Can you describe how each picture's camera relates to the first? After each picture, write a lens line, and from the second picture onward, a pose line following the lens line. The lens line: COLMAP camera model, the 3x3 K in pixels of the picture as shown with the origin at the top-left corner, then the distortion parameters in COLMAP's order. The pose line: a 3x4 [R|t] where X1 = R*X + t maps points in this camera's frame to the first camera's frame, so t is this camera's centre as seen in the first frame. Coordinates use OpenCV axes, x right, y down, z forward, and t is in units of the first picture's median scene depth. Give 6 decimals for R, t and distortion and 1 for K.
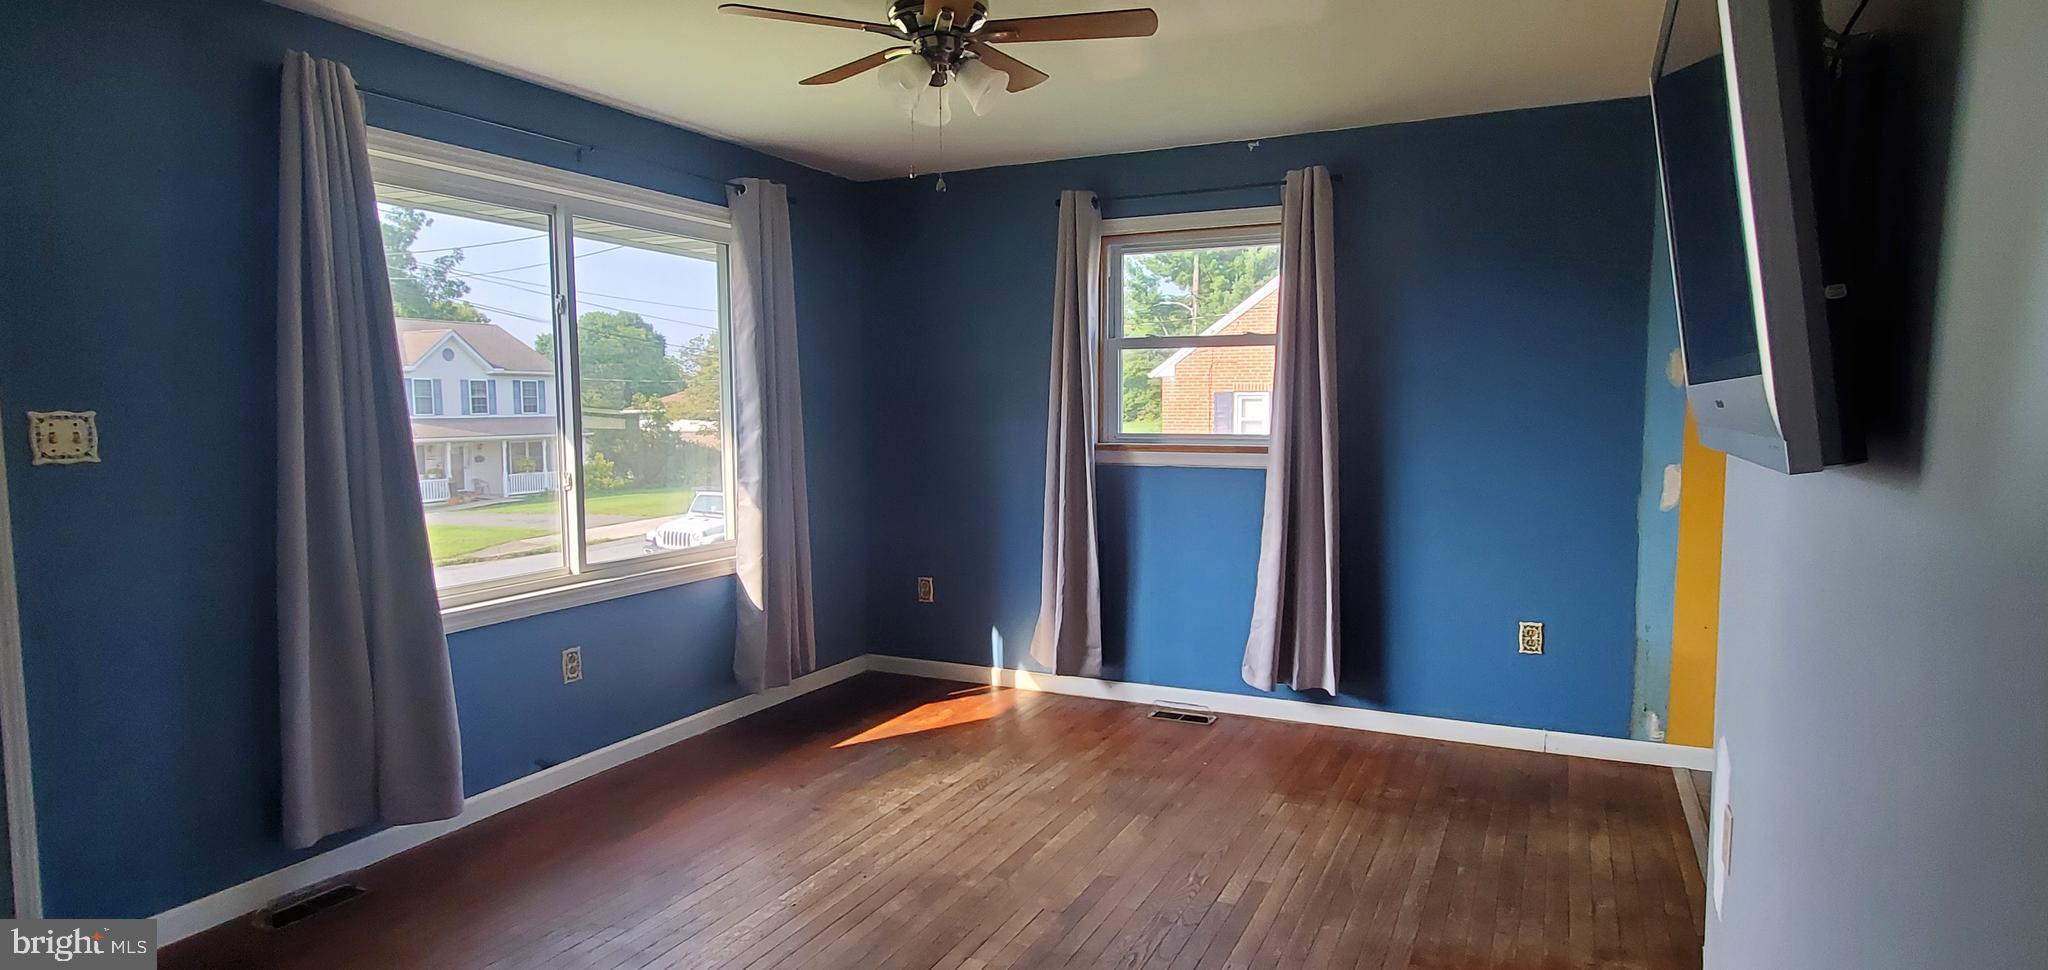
lens RADIAL K [[1129.6, 0, 1024.4], [0, 1129.6, 504.1], [0, 0, 1]] dist [-0.002288, -0.000313]
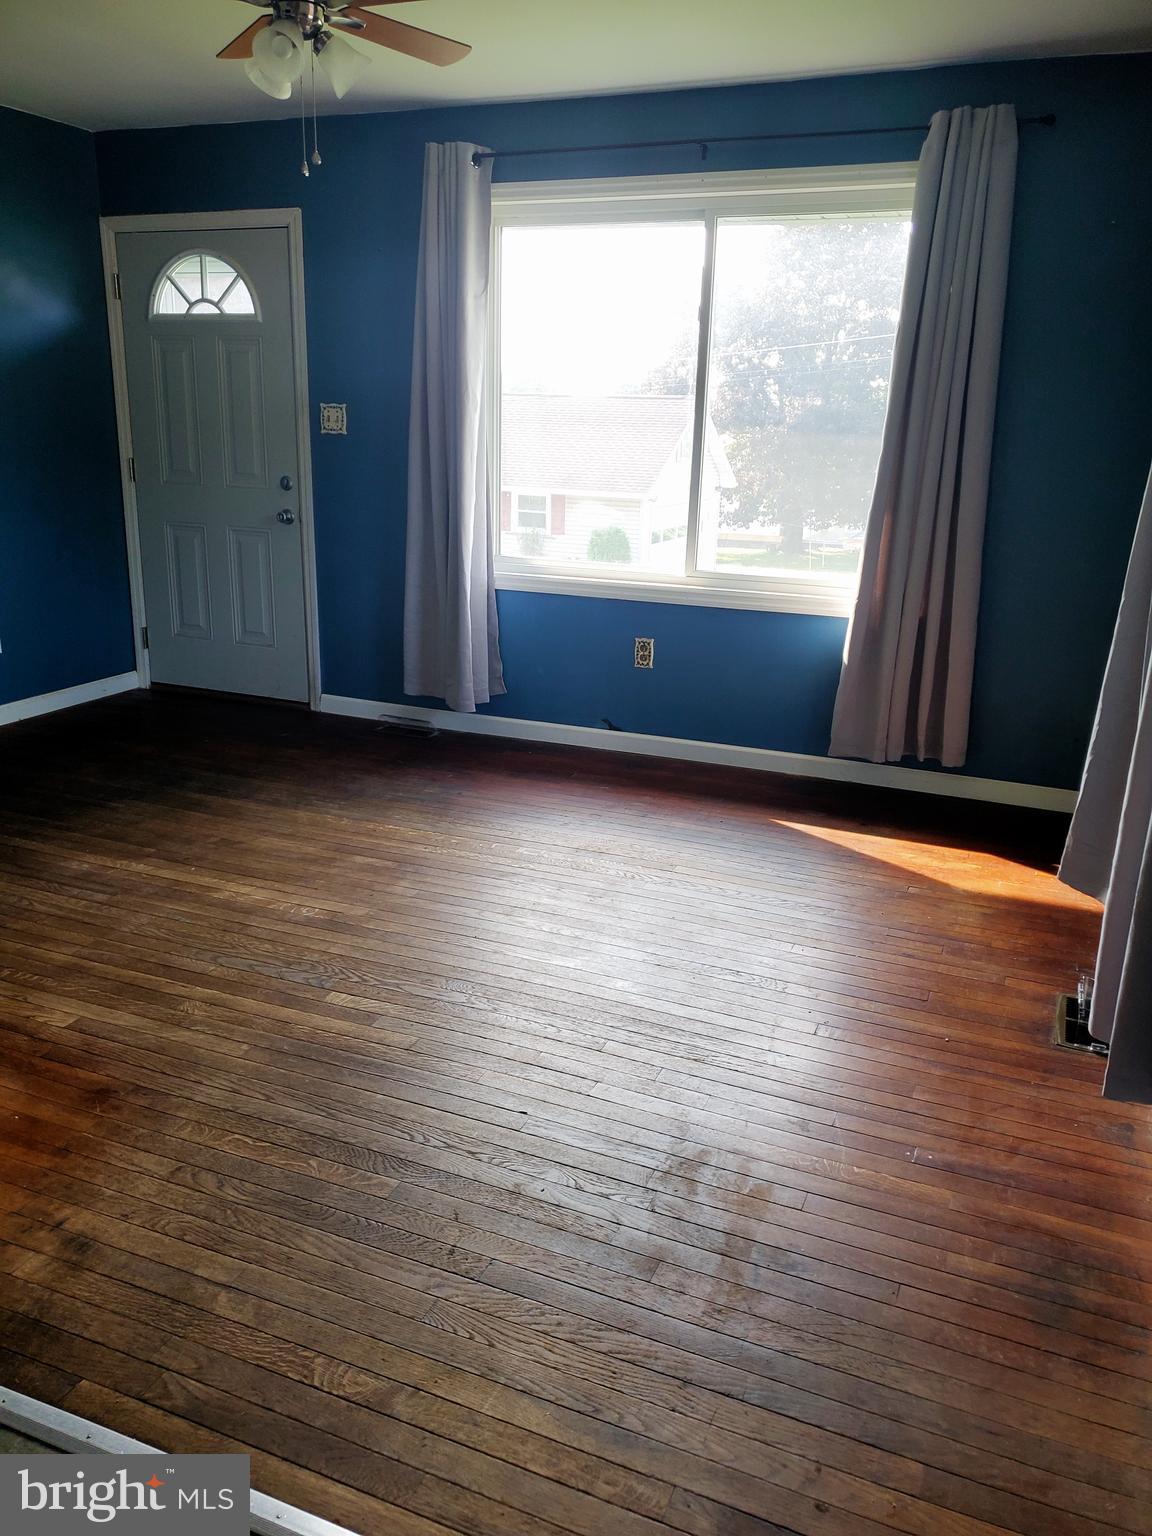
lens RADIAL K [[1218.6, 0, 576.1], [0, 1218.6, 766.6], [0, 0, 1]] dist [0.096316, 0.000711]
pose [[0.062609, 0.291205, -0.954610, 1.040222], [-0.122839, 0.951462, 0.282189, -0.113786], [0.990450, 0.099596, 0.095341, 1.061148]]
